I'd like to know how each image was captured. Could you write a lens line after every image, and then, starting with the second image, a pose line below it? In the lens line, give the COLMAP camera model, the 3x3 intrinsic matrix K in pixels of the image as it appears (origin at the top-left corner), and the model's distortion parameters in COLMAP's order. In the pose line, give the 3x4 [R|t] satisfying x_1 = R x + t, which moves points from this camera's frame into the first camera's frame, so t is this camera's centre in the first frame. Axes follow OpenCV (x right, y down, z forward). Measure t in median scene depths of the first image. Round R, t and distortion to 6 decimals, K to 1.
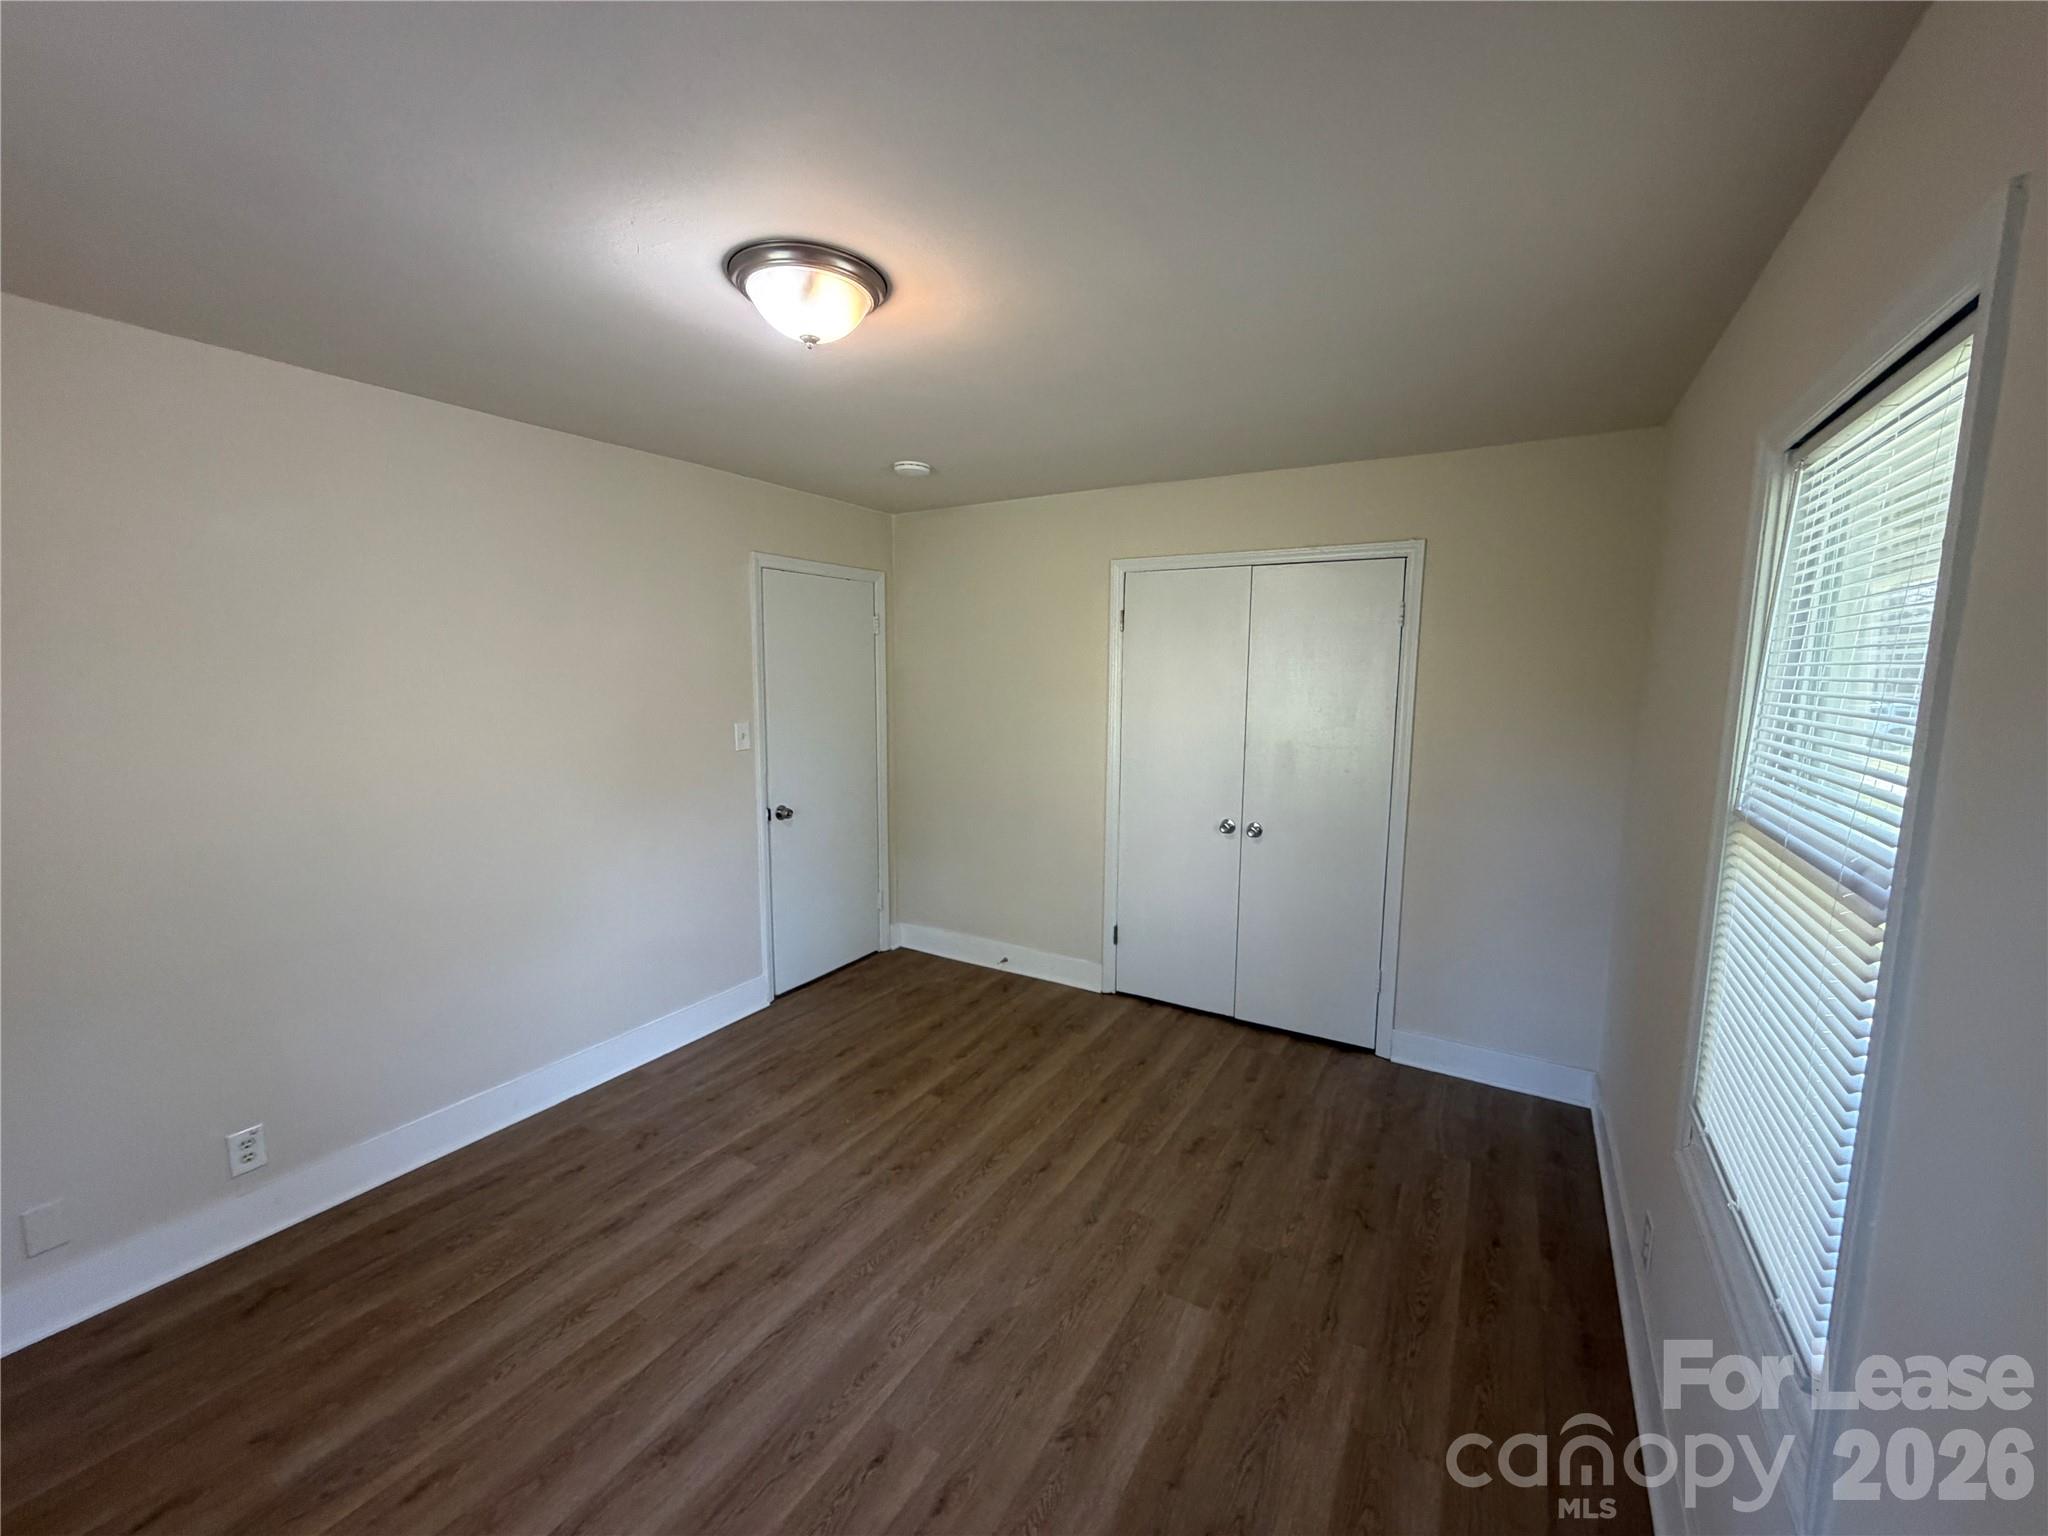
lens RADIAL K [[818.9, 0, 1024.3], [0, 818.9, 769.2], [0, 0, 1]] dist [-0.000882, 0.000117]
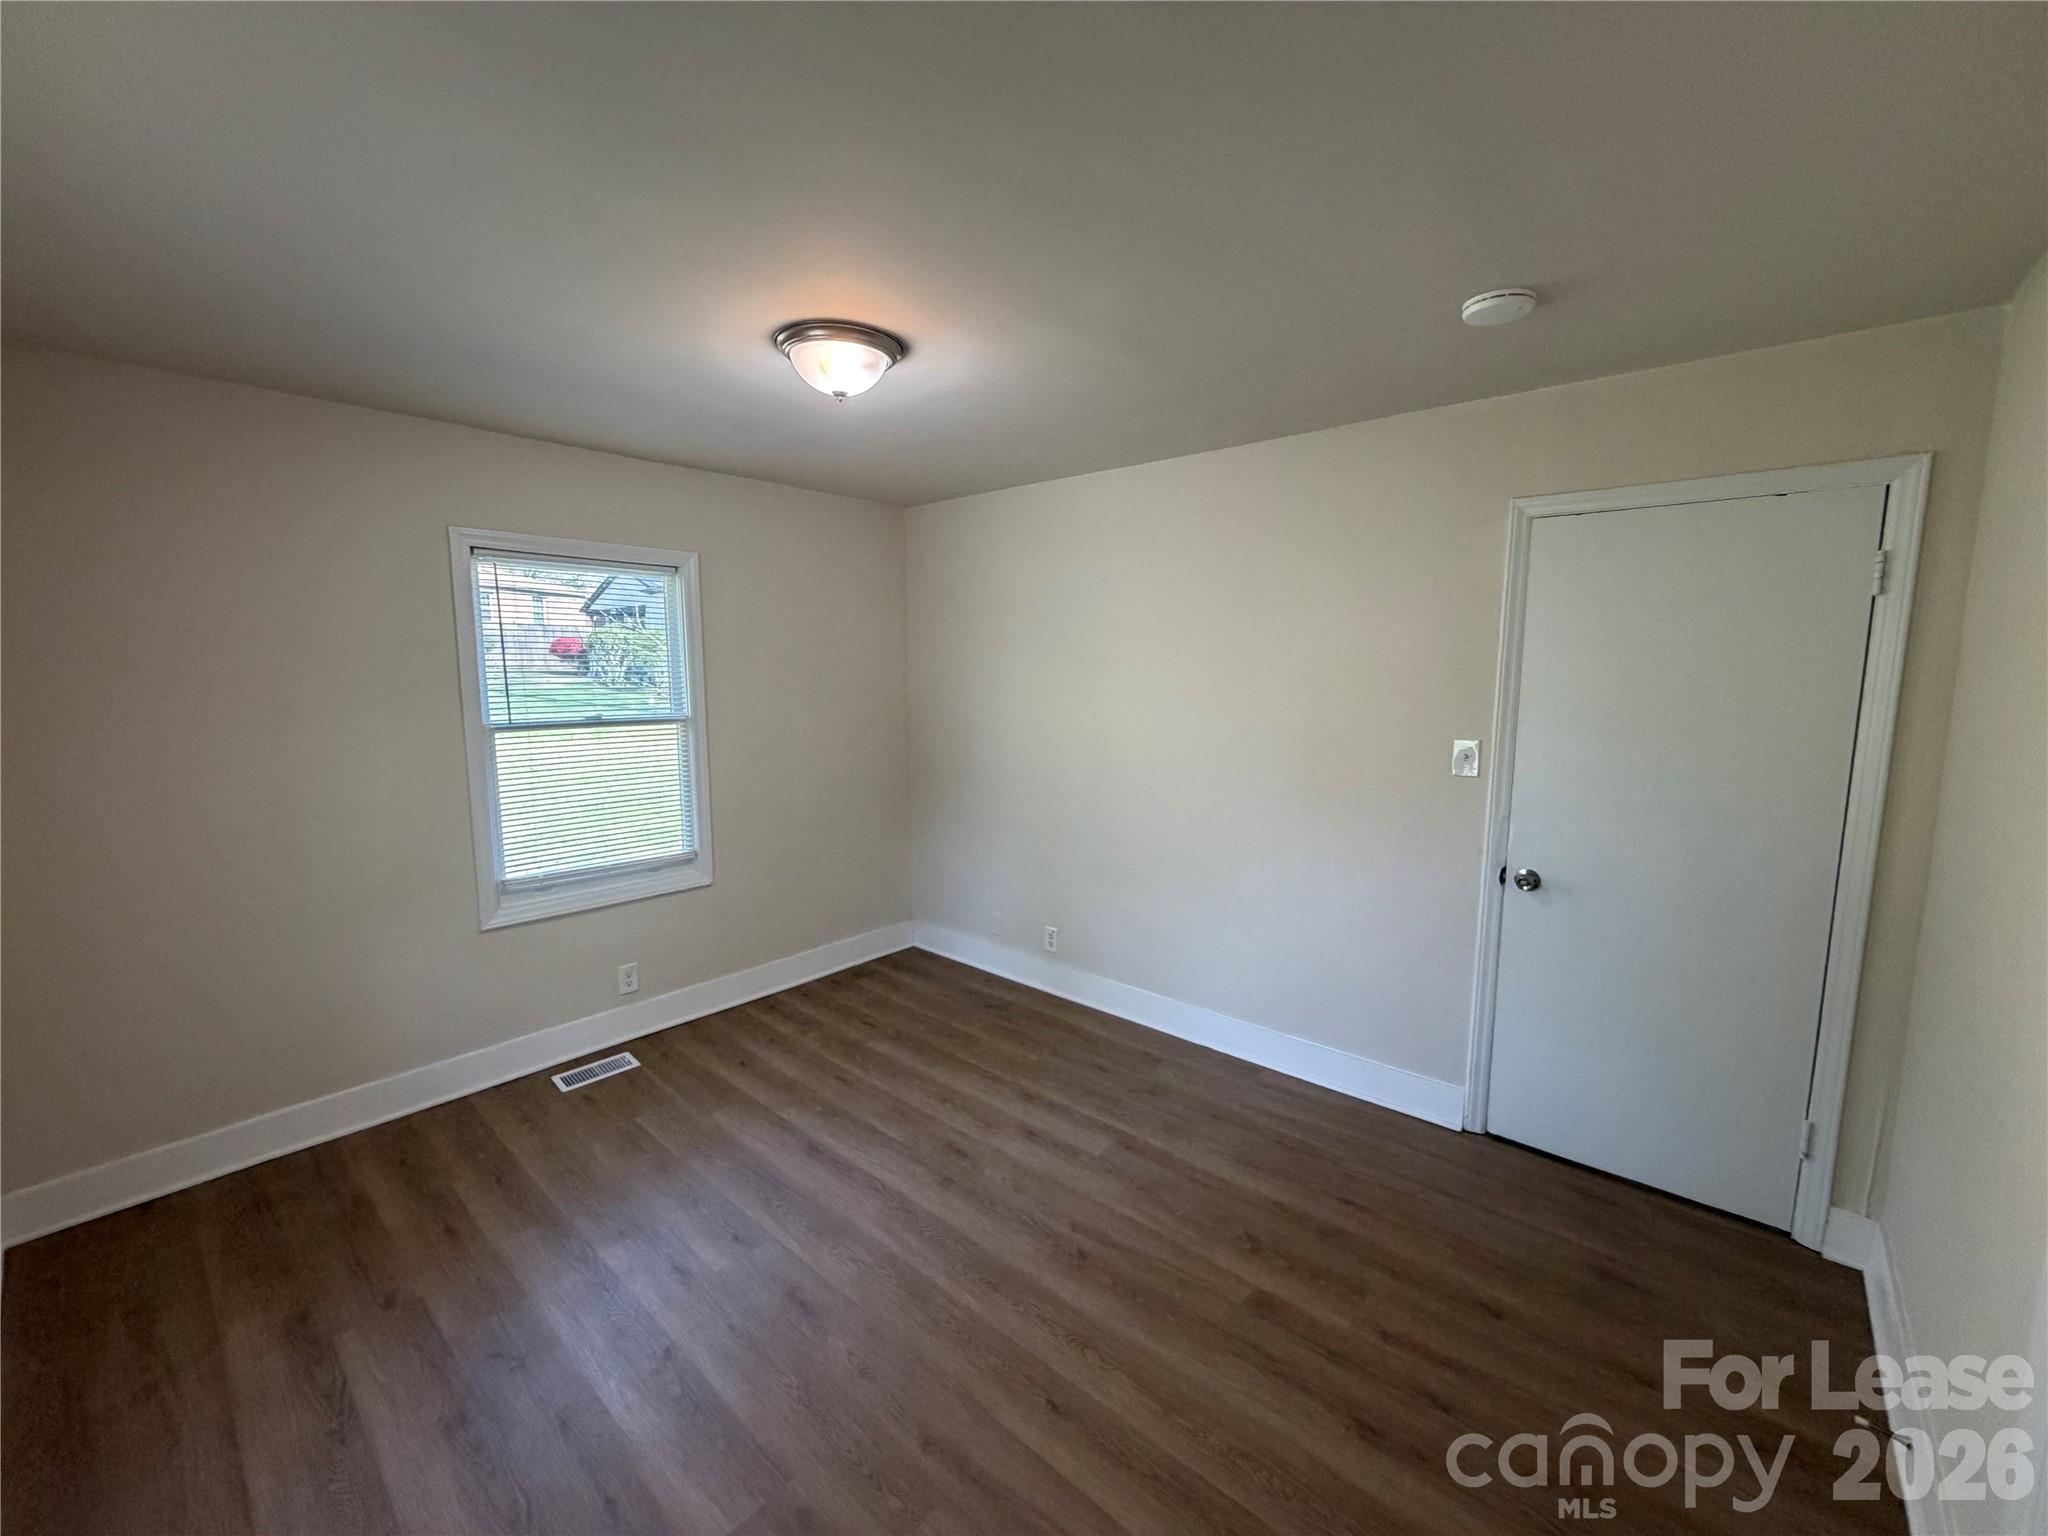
lens RADIAL K [[818.9, 0, 1023.3], [0, 818.9, 767.6], [0, 0, 1]] dist [-0.000882, 0.000117]
pose [[-0.187225, 0.118086, -0.975194, 0.627671], [-0.126342, 0.981608, 0.143119, -0.120015], [0.974158, 0.150003, -0.168862, 1.019670]]
